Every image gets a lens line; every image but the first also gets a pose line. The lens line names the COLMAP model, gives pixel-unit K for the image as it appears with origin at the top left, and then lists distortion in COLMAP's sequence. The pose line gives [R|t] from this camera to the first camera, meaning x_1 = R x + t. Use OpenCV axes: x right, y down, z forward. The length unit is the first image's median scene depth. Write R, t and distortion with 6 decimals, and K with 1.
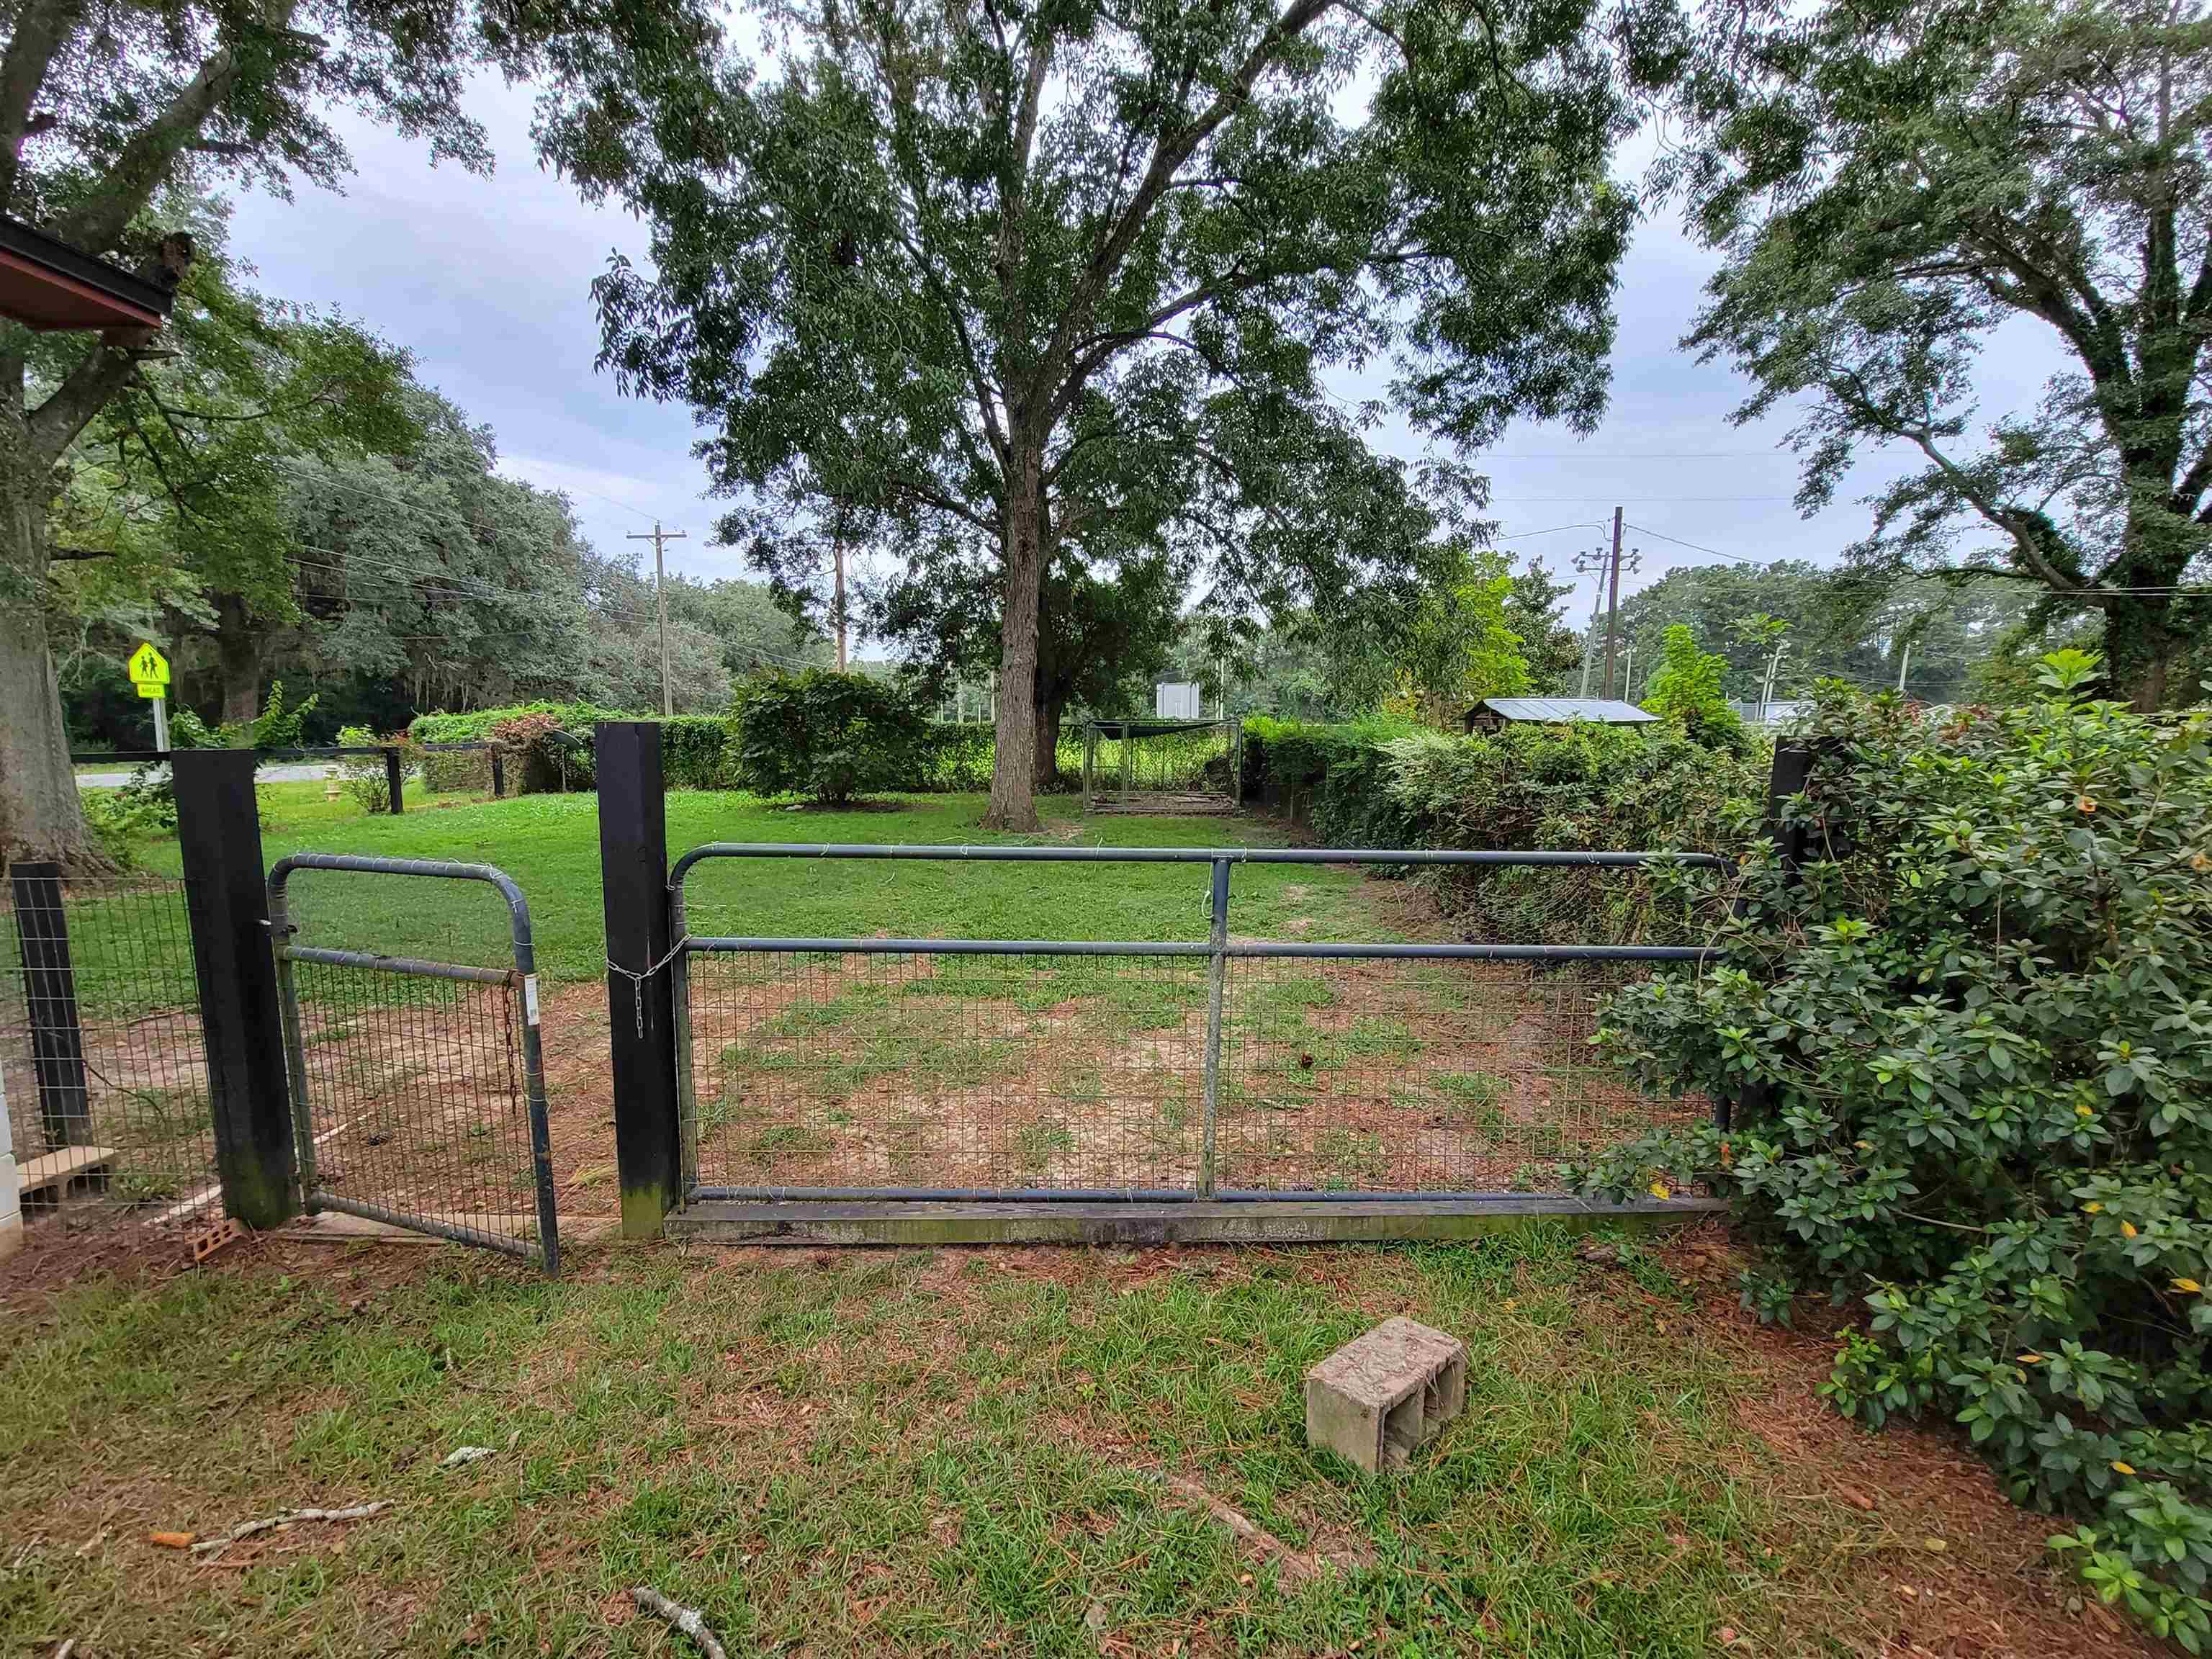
lens RADIAL K [[898.1, 0, 1106.0], [0, 898.1, 829.5], [0, 0, 1]] dist [0.001364, 0.000072]
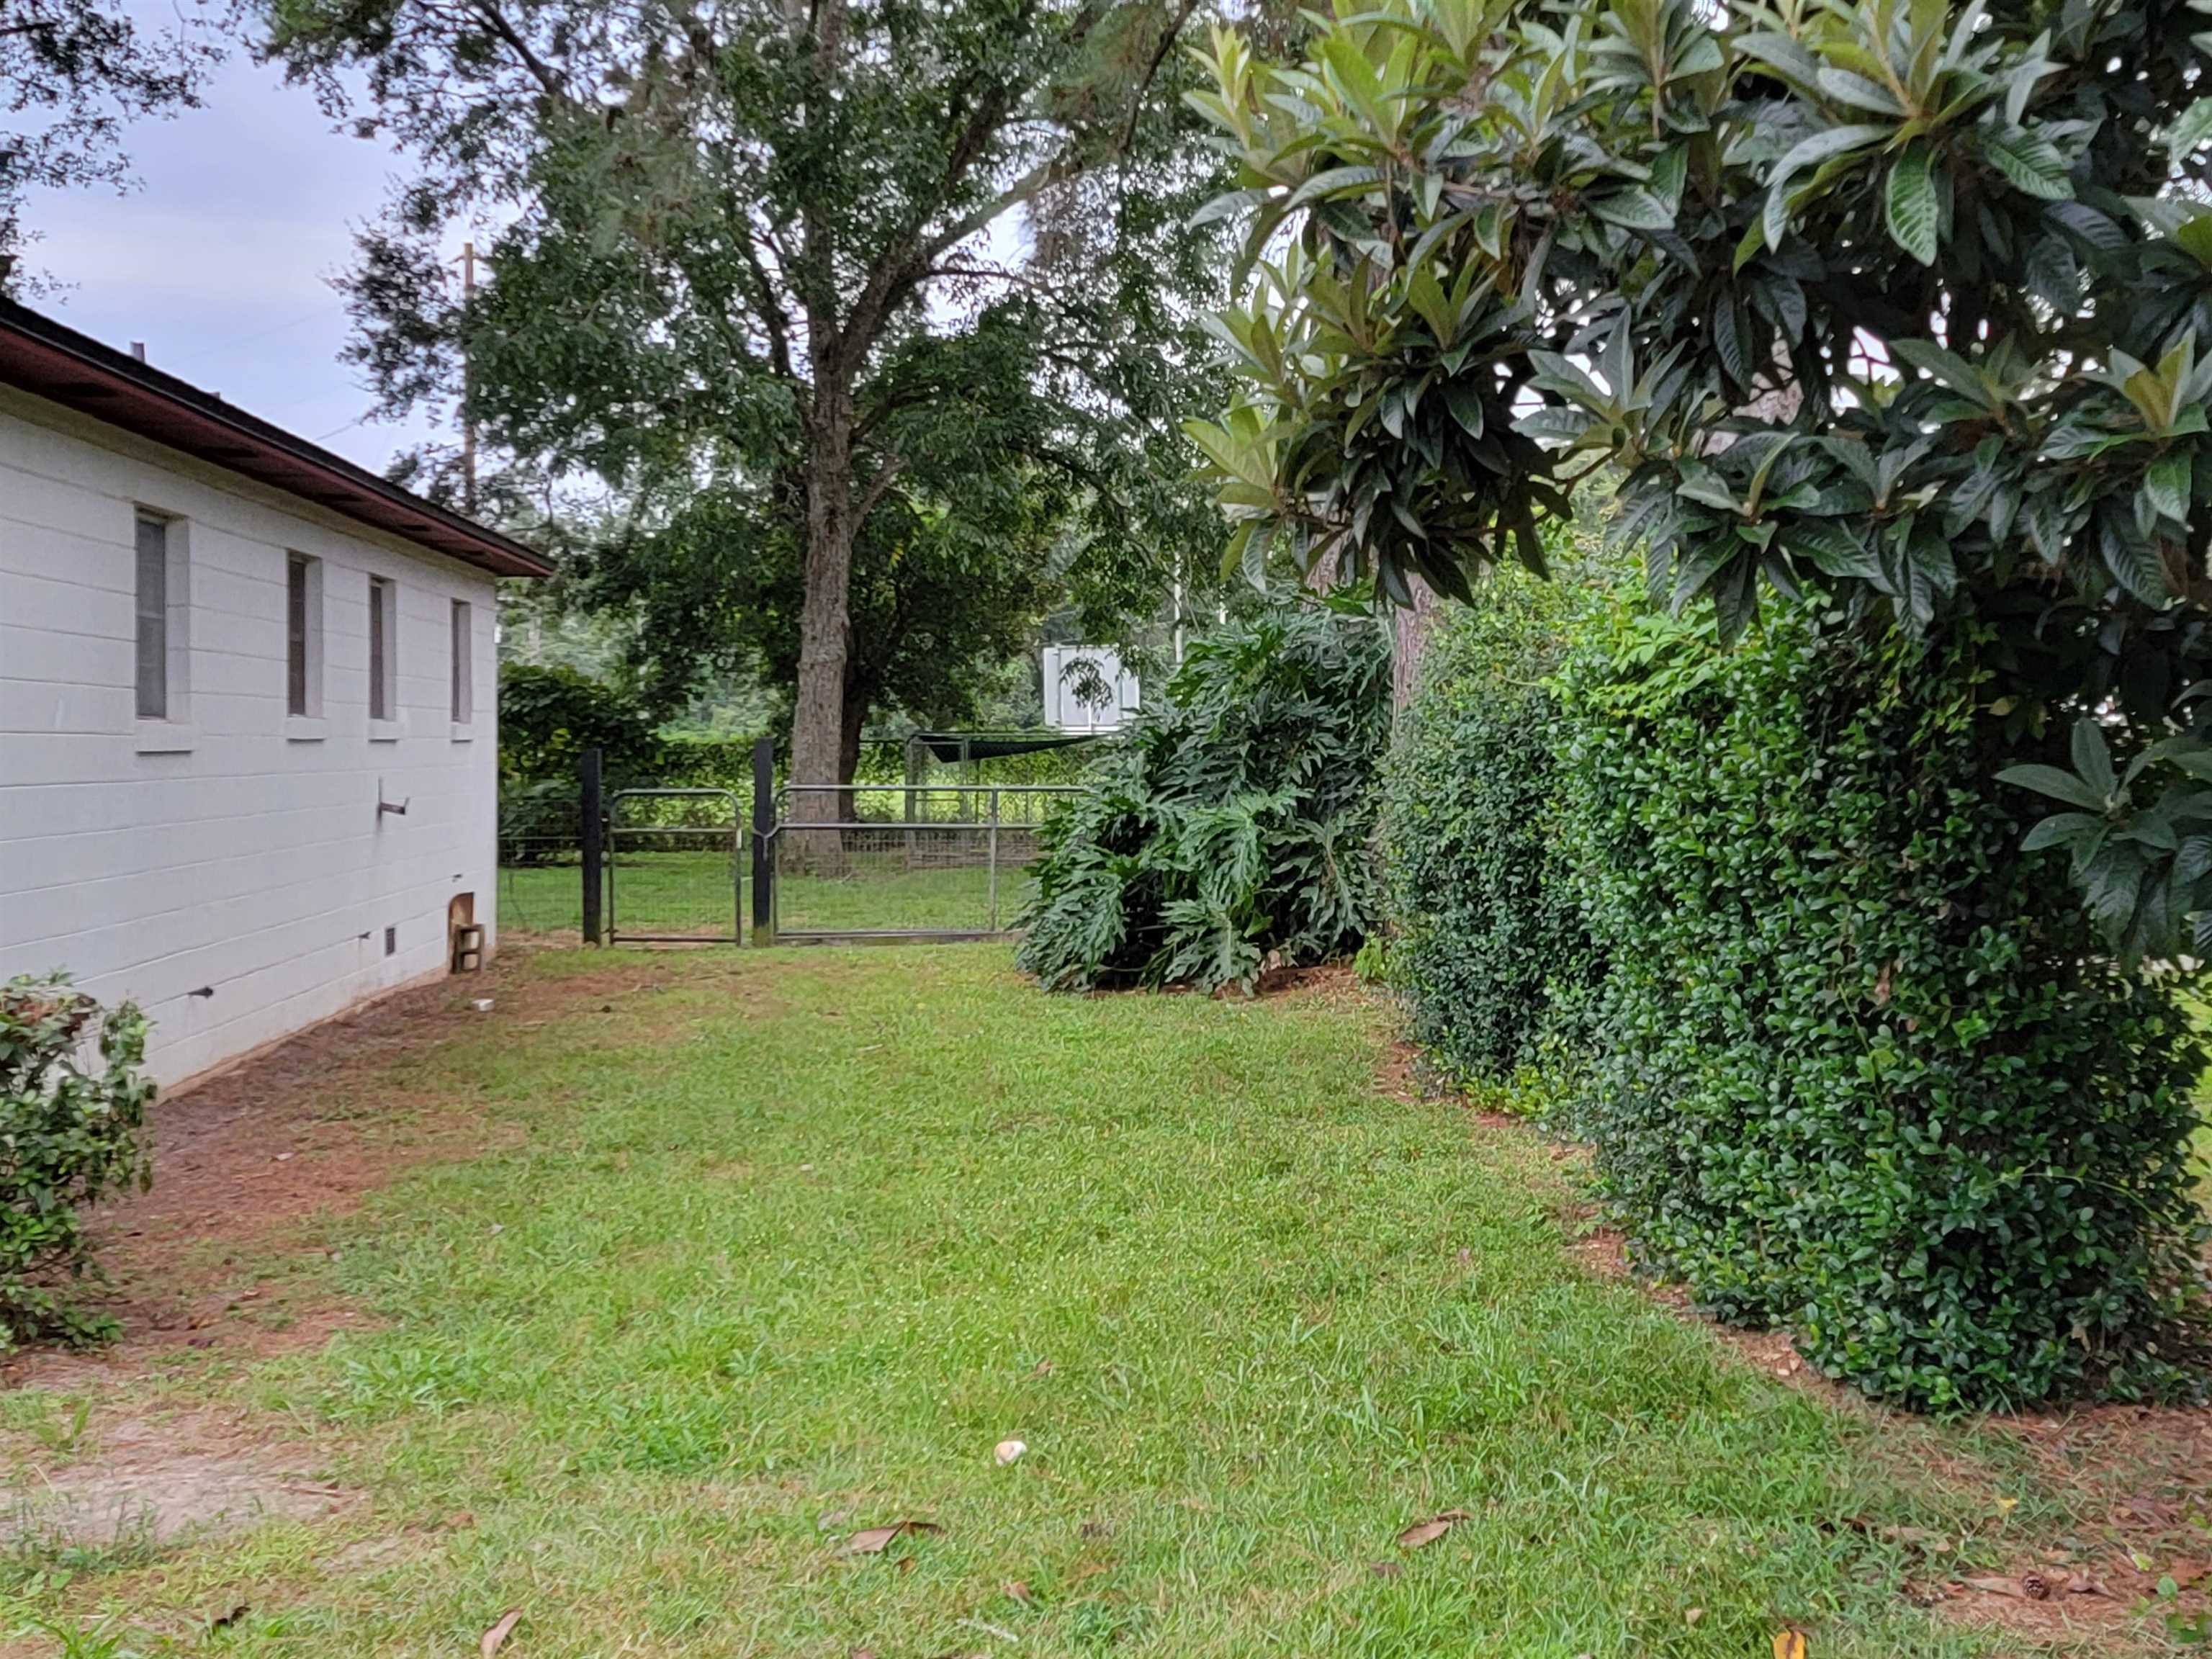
lens RADIAL K [[1611.3, 0, 1106.0], [0, 1611.3, 829.5], [0, 0, 1]] dist [-0.001830, -0.000276]
pose [[0.994402, -0.013184, 0.104840, -0.001301], [0.019414, 0.998091, -0.058624, 0.021399], [-0.103867, 0.060331, 0.992760, -0.195578]]
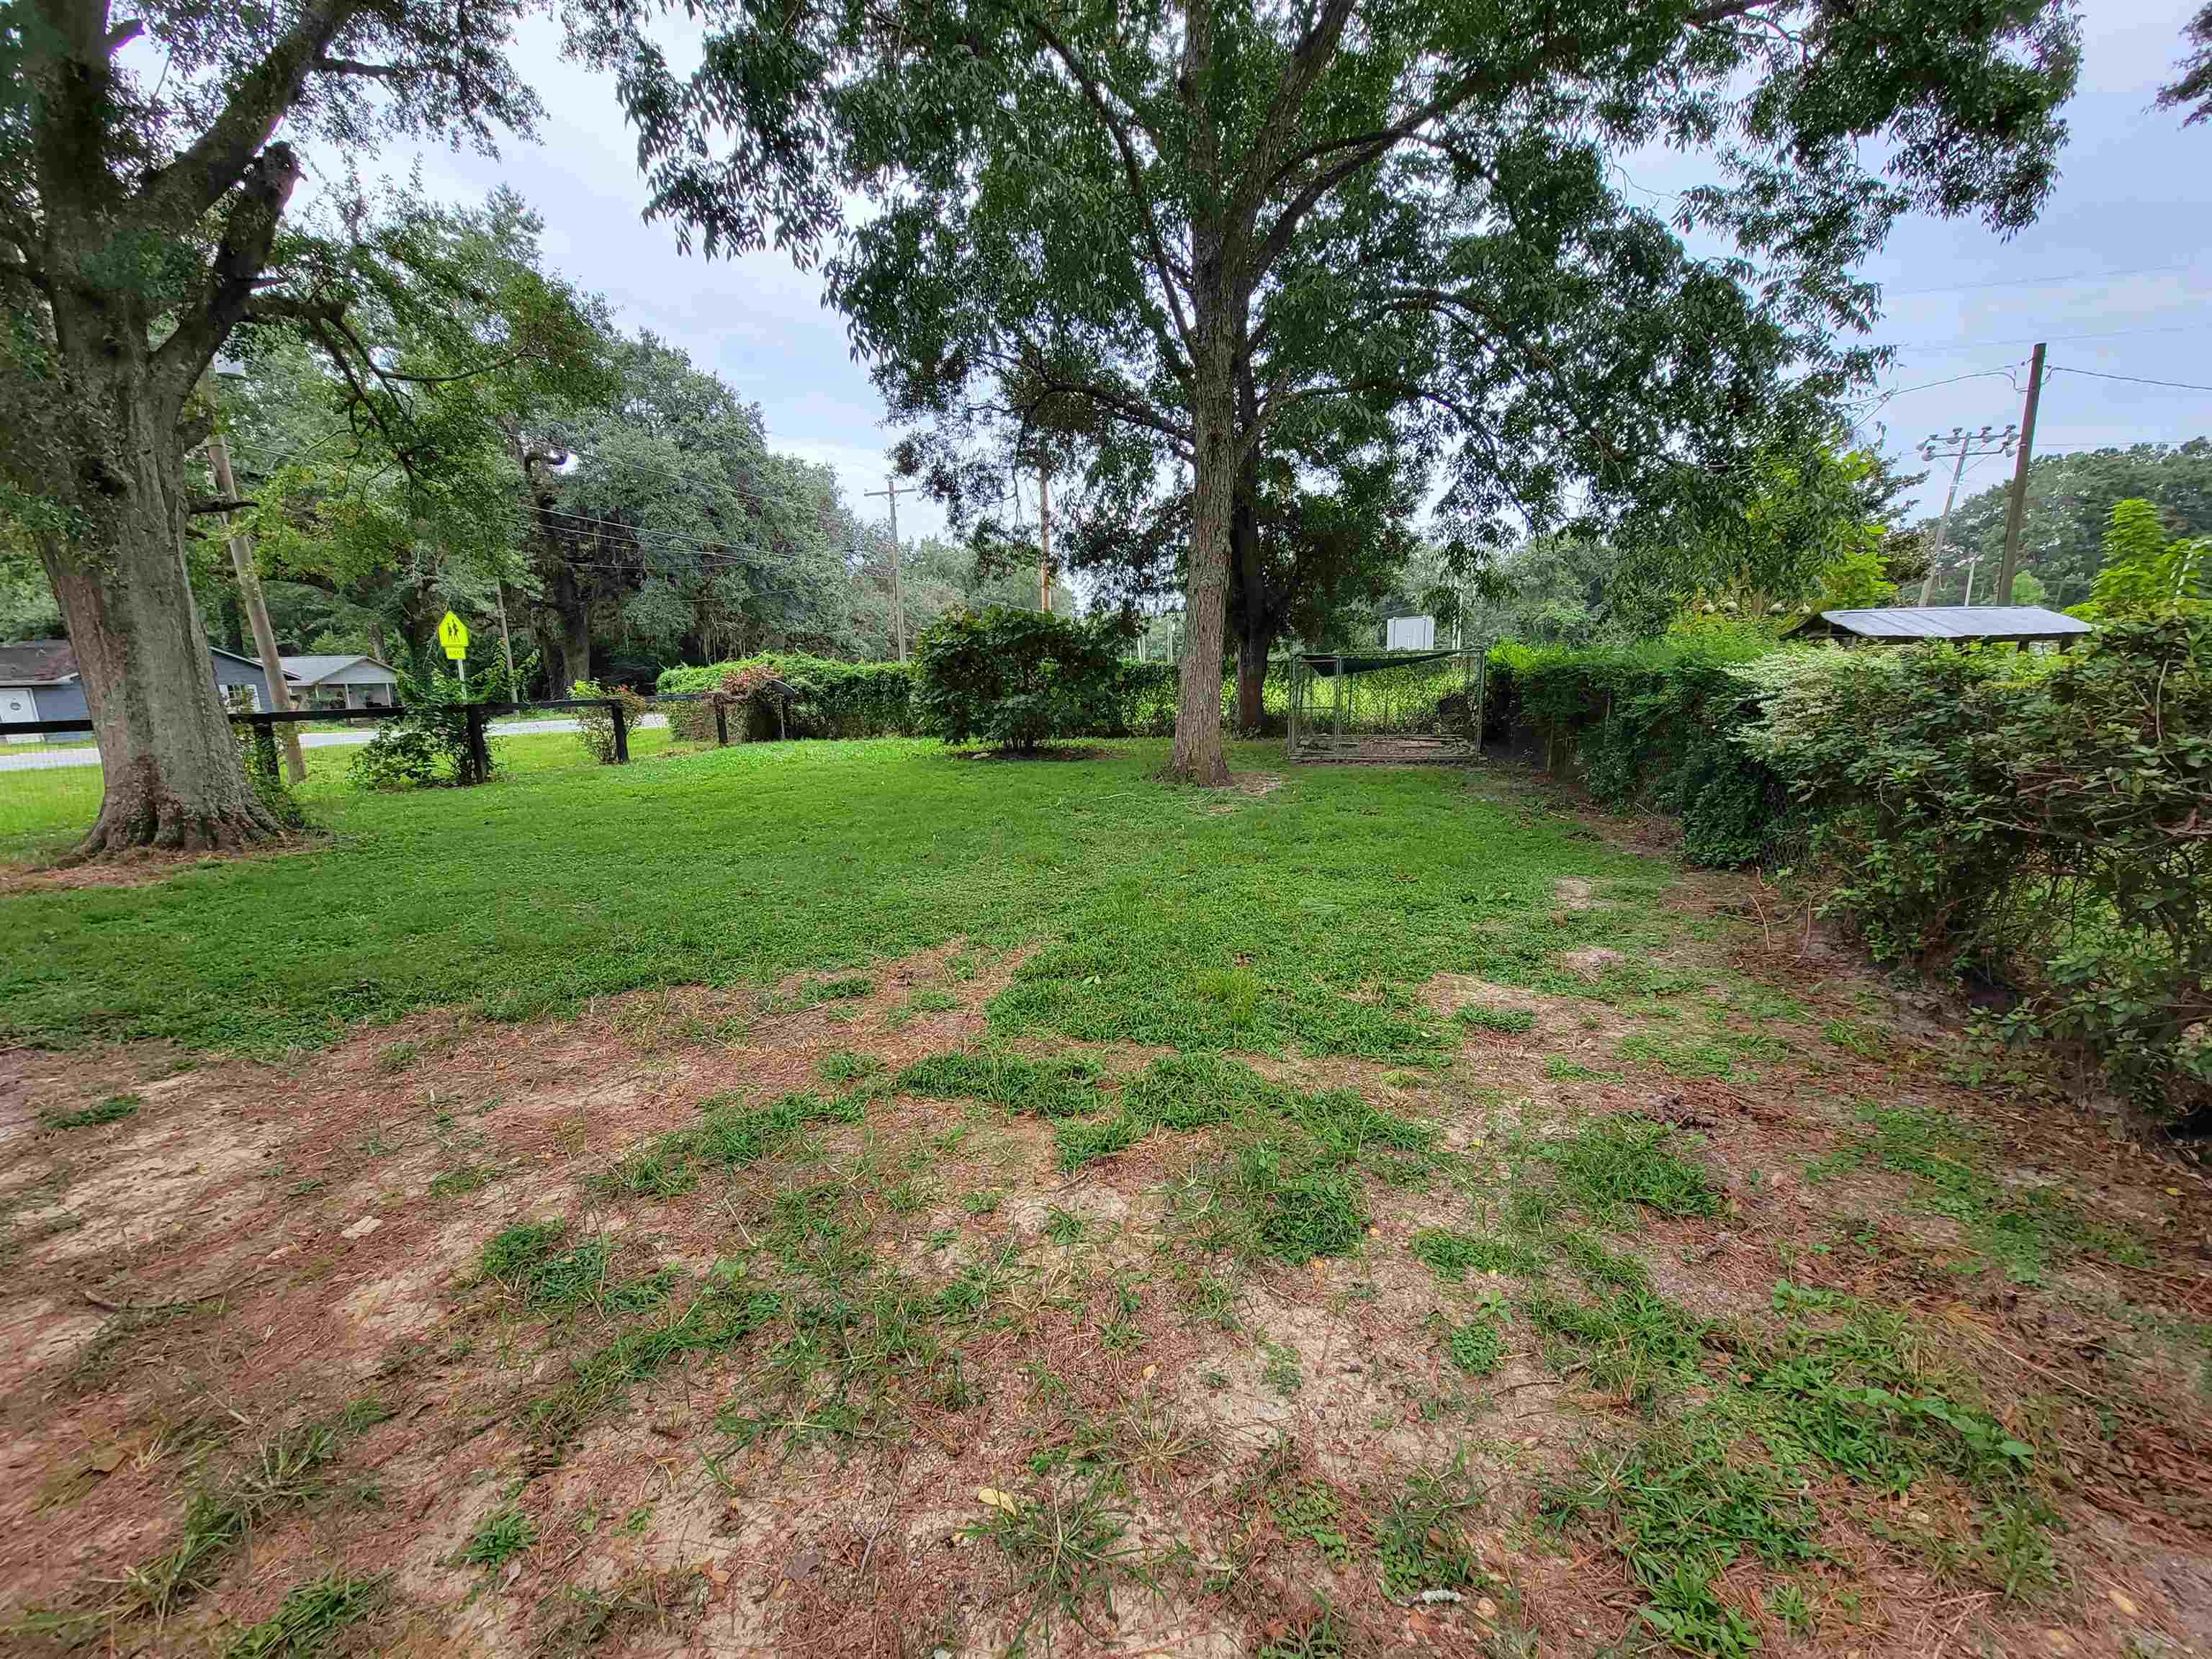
lens RADIAL K [[869.1, 0, 1109.0], [0, 869.1, 837.6], [0, 0, 1]] dist [-0.000617, -0.000139]
pose [[0.969065, 0.021400, -0.245875, 0.014664], [-0.002253, 0.996959, 0.077890, -0.008996], [0.246794, -0.074927, 0.966167, 0.124243]]
